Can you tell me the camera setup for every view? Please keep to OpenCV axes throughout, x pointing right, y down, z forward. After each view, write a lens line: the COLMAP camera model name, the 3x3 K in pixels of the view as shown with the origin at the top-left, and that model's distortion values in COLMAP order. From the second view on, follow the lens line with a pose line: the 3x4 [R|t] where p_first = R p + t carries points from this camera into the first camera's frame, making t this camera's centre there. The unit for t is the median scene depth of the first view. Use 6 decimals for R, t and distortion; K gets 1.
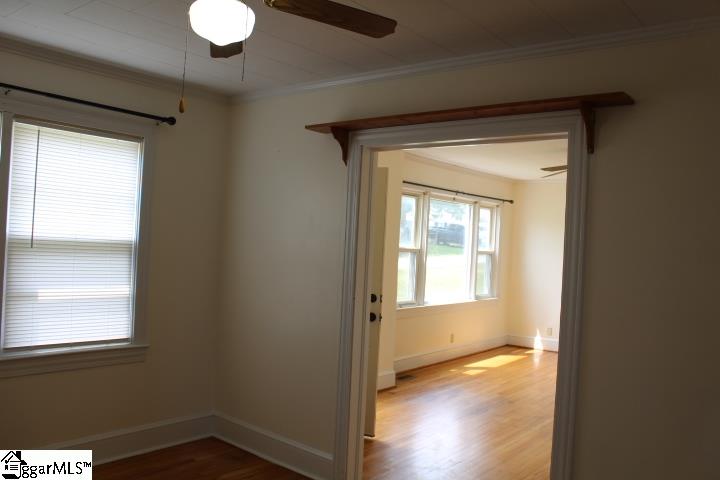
lens RADIAL K [[591.3, 0, 360.0], [0, 591.3, 240.0], [0, 0, 1]] dist [-0.110792, 0.016953]
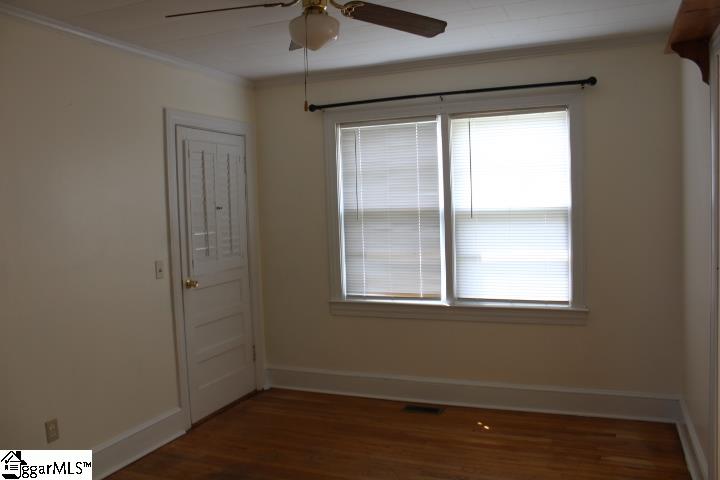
lens RADIAL K [[591.3, 0, 360.0], [0, 591.3, 240.0], [0, 0, 1]] dist [-0.110792, 0.016953]
pose [[0.283487, -0.008855, -0.958935, 0.495442], [0.048486, 0.998811, 0.005111, 0.036830], [0.957750, -0.047944, 0.283579, 0.352633]]
